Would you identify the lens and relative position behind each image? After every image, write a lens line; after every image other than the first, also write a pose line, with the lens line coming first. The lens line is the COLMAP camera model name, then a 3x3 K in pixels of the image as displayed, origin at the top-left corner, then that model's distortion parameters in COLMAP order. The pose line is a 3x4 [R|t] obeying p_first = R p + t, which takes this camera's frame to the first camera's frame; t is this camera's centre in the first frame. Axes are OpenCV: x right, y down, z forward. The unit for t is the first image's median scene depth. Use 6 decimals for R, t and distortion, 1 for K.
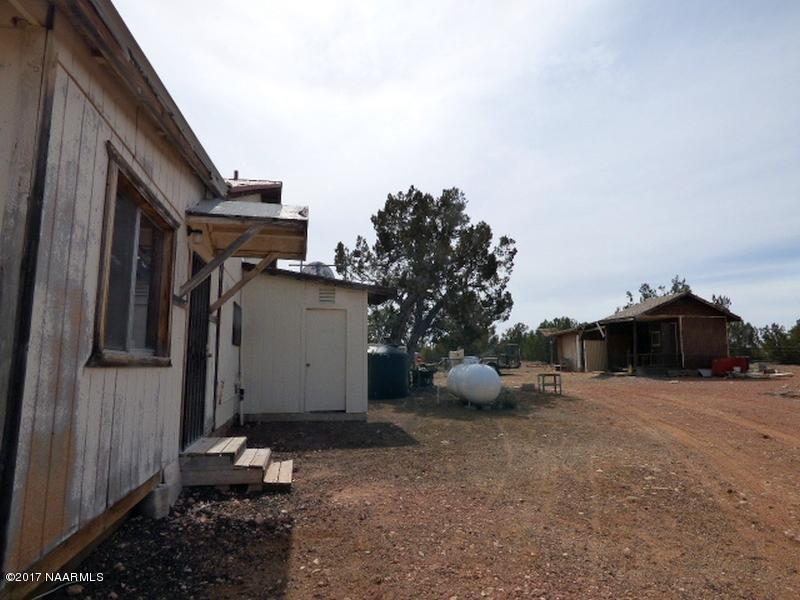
lens RADIAL K [[478.3, 0, 400.0], [0, 478.3, 300.0], [0, 0, 1]] dist [-0.003270, -0.000138]
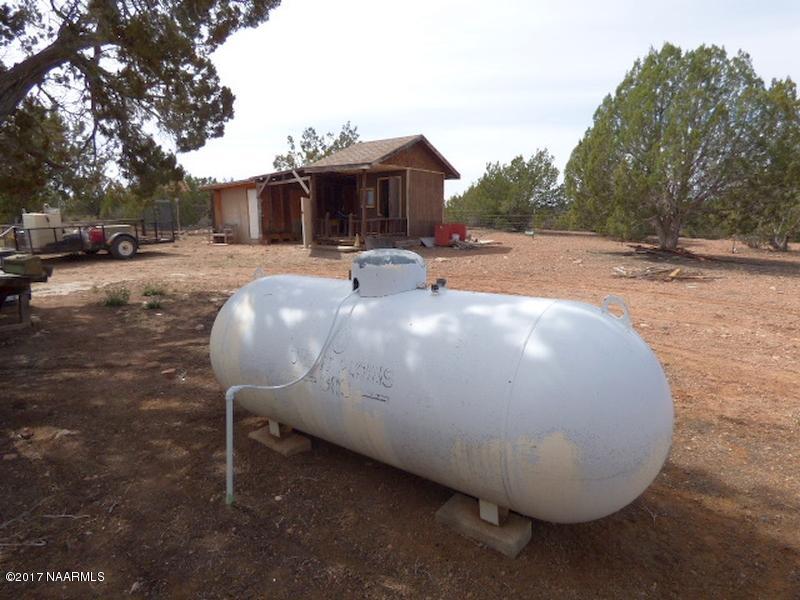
lens RADIAL K [[478.3, 0, 400.0], [0, 478.3, 300.0], [0, 0, 1]] dist [-0.003270, -0.000138]
pose [[0.672193, -0.125925, 0.729588, 0.000012], [-0.087044, 0.965155, 0.246779, 0.044078], [-0.735241, -0.229389, 0.637810, 0.428007]]
